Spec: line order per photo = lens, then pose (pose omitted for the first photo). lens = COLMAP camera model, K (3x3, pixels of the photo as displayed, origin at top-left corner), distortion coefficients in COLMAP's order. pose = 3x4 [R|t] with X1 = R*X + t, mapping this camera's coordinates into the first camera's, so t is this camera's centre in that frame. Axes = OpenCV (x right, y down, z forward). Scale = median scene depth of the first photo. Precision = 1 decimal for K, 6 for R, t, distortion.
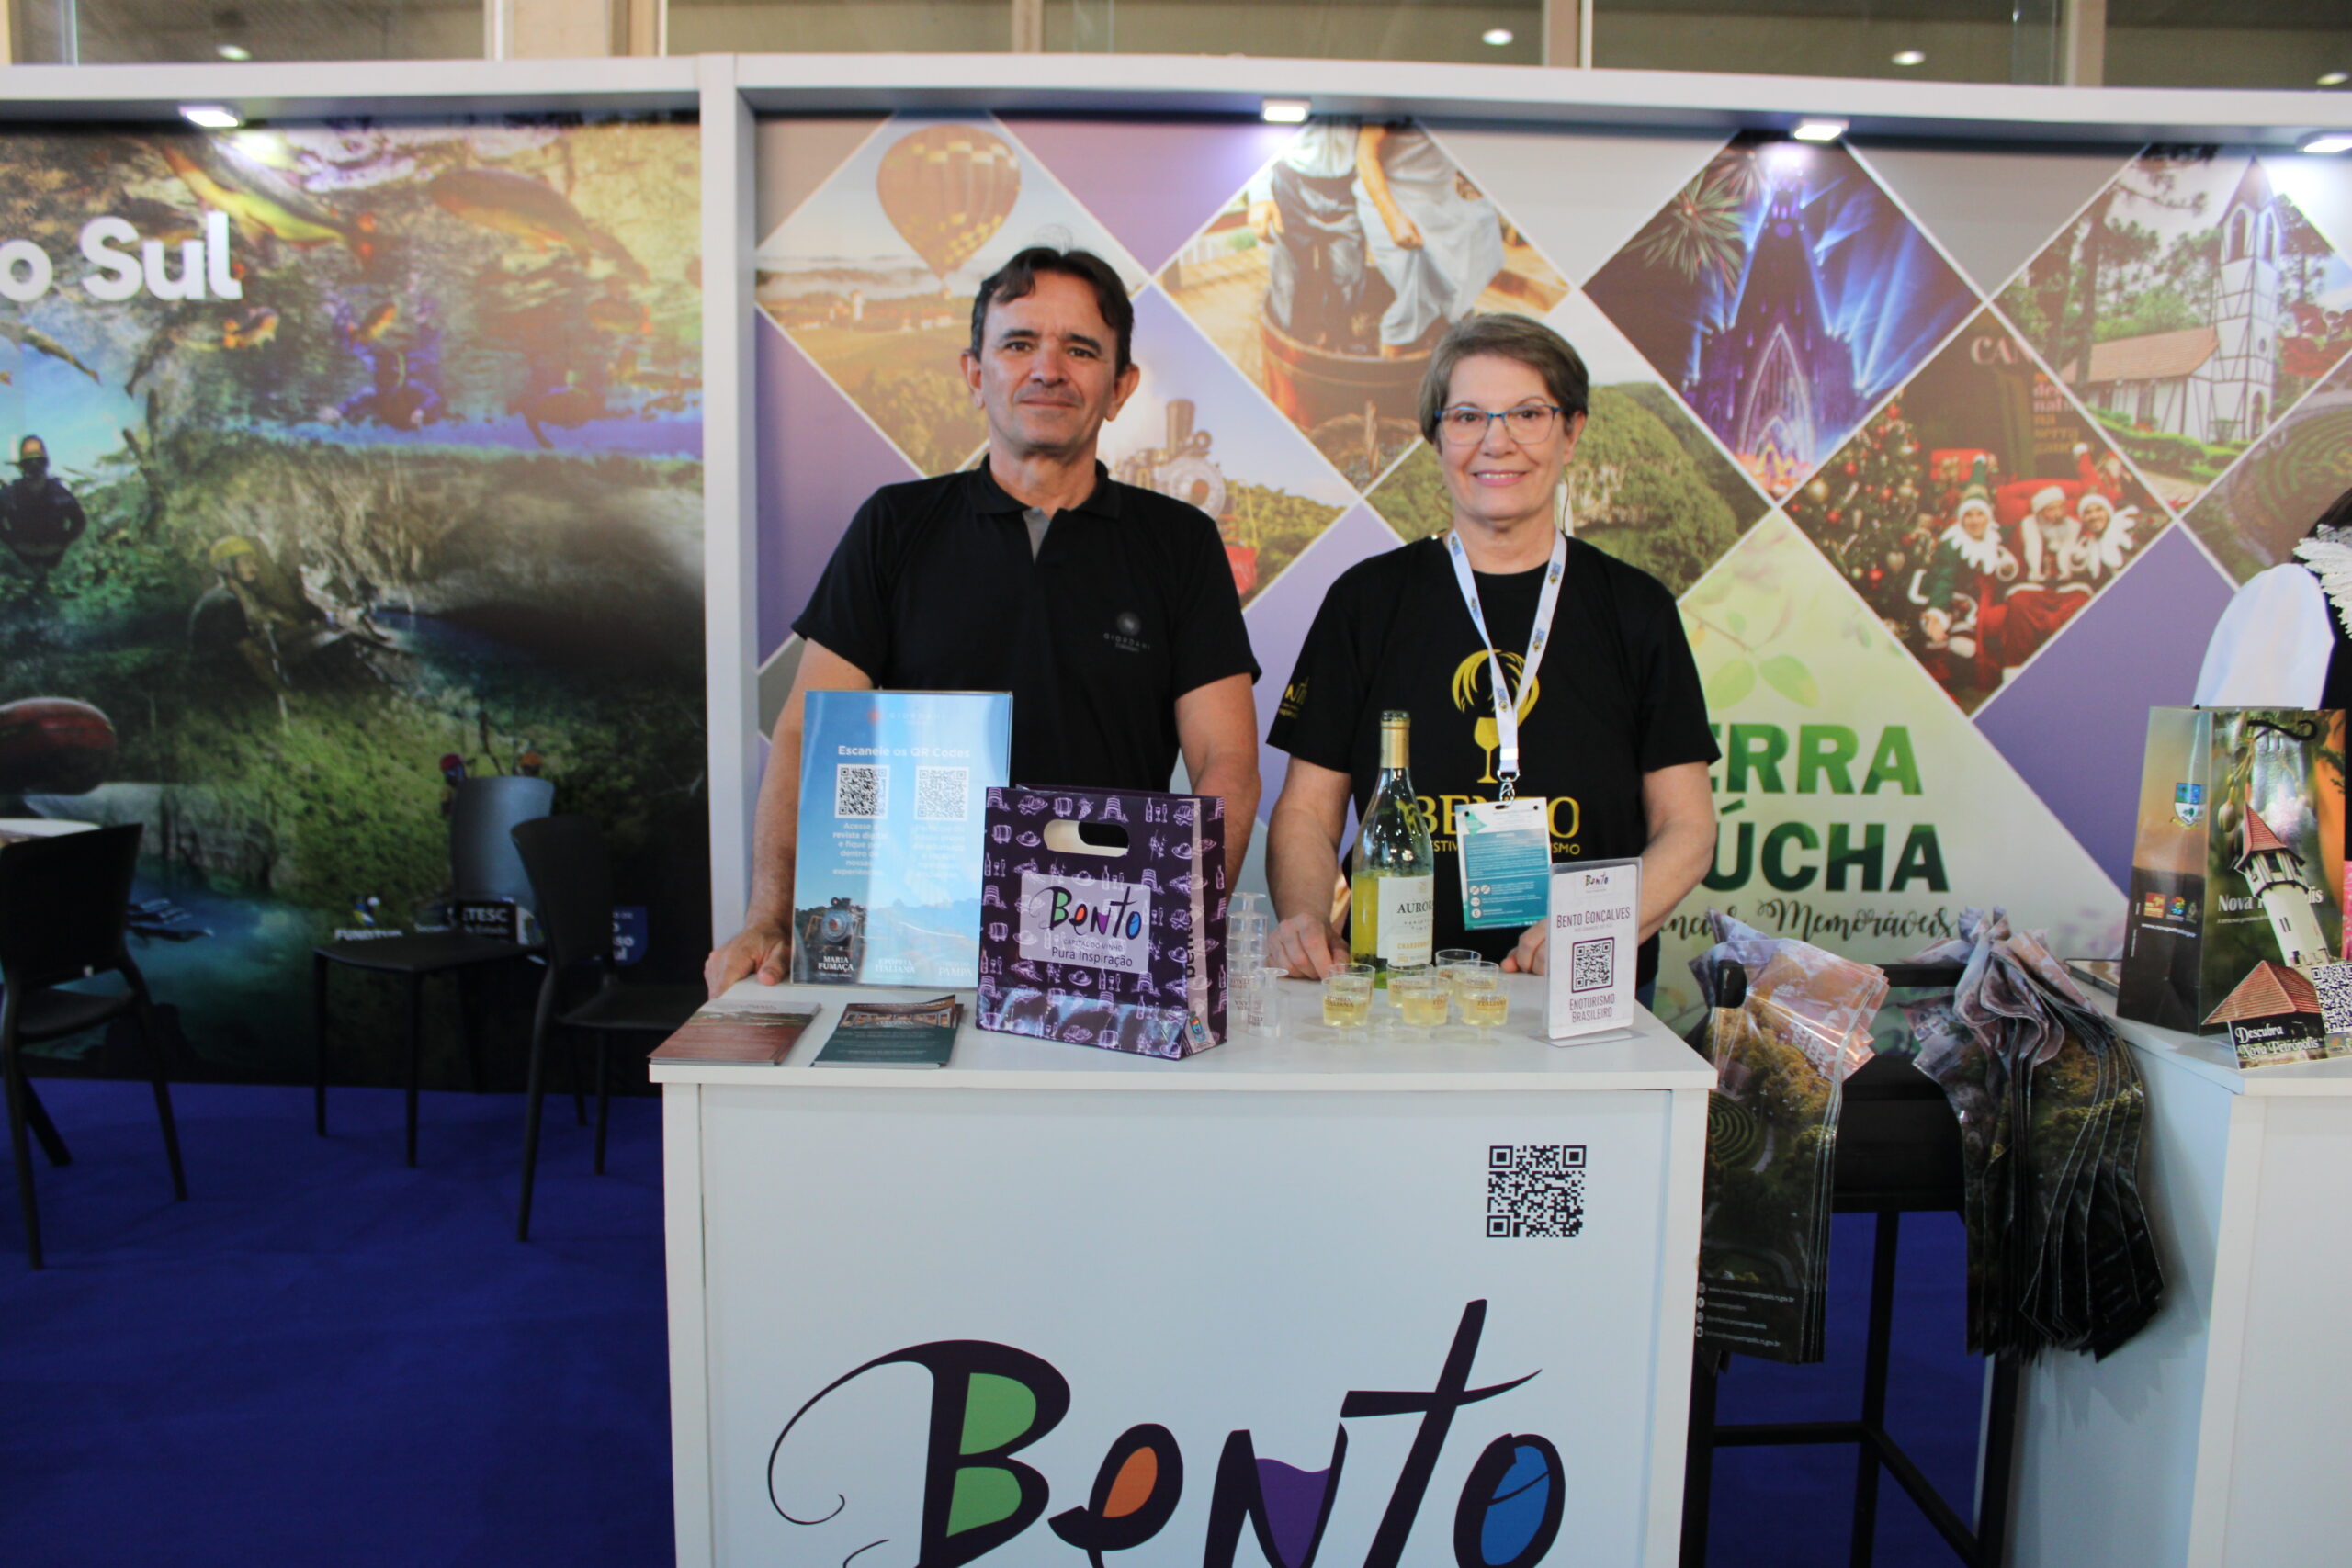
lens RADIAL K [[1248.8, 0, 1179.1], [0, 1248.8, 781.2], [0, 0, 1]] dist [-0.035334, 0.010250]
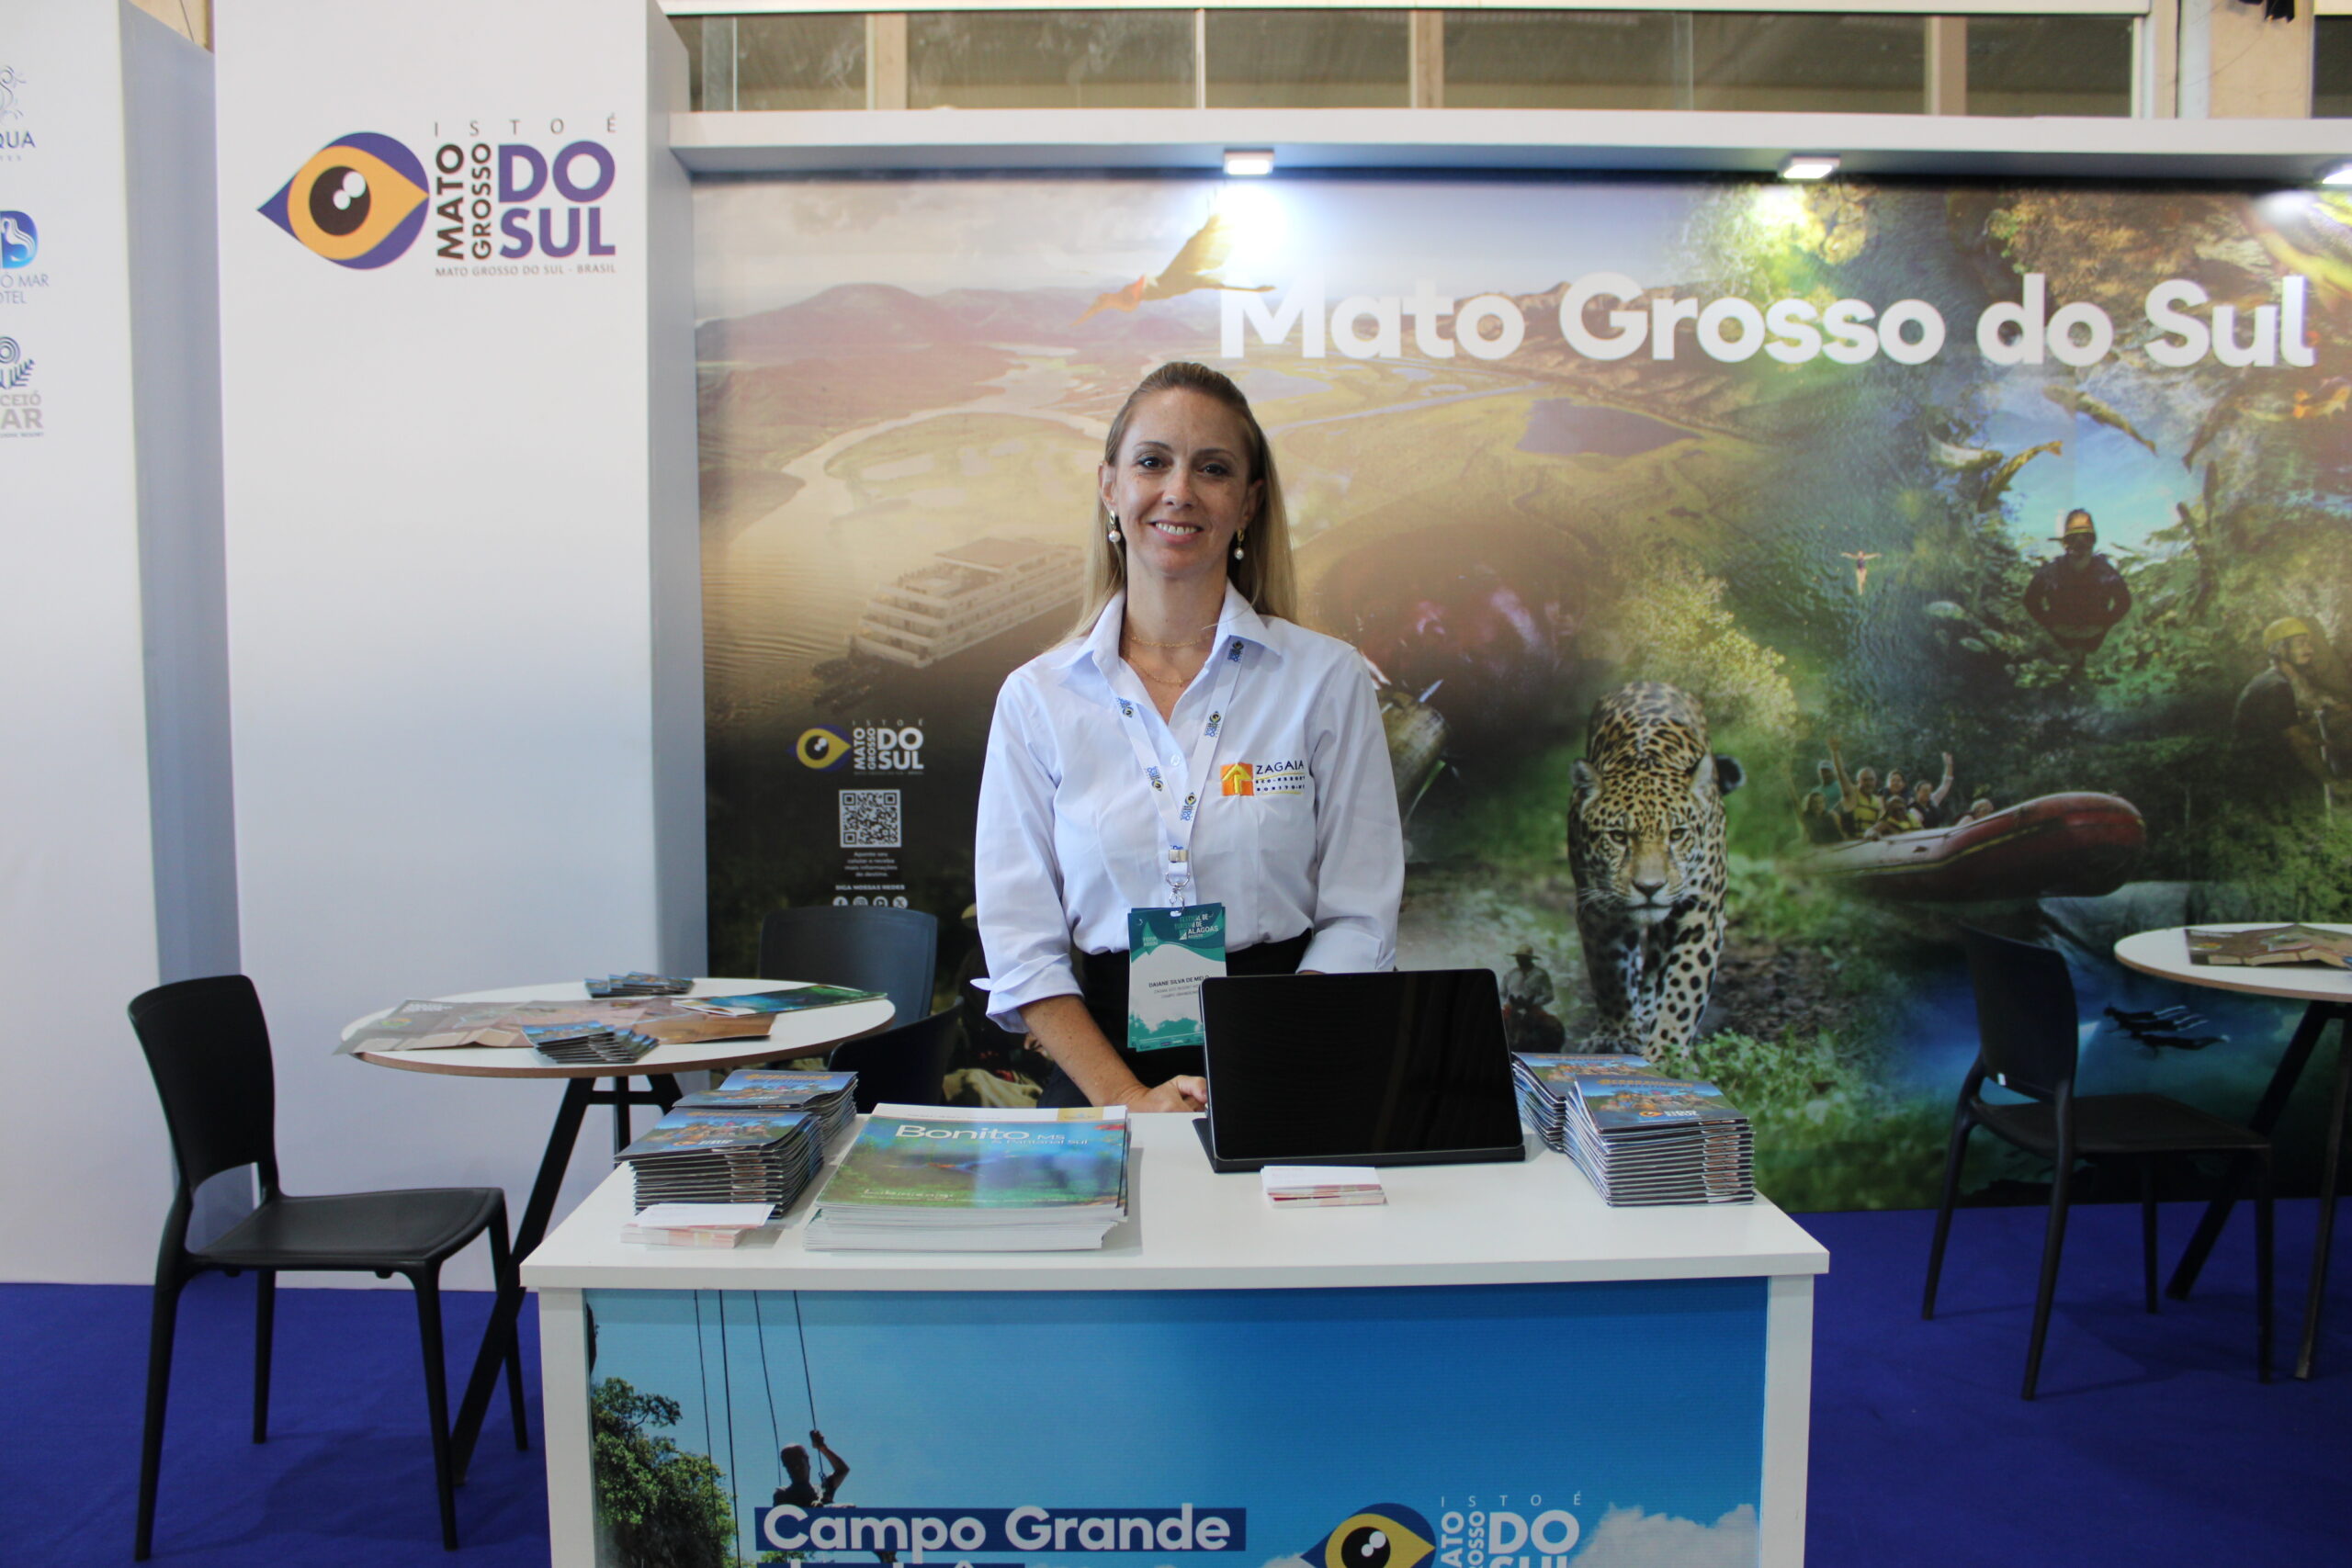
lens RADIAL K [[1248.8, 0, 1176.3], [0, 1248.8, 797.8], [0, 0, 1]] dist [-0.035334, 0.010250]
pose [[0.999066, -0.022657, 0.036798, -1.666102], [0.023508, 0.999463, -0.022838, -0.059375], [-0.036261, 0.023681, 0.999062, 0.096308]]
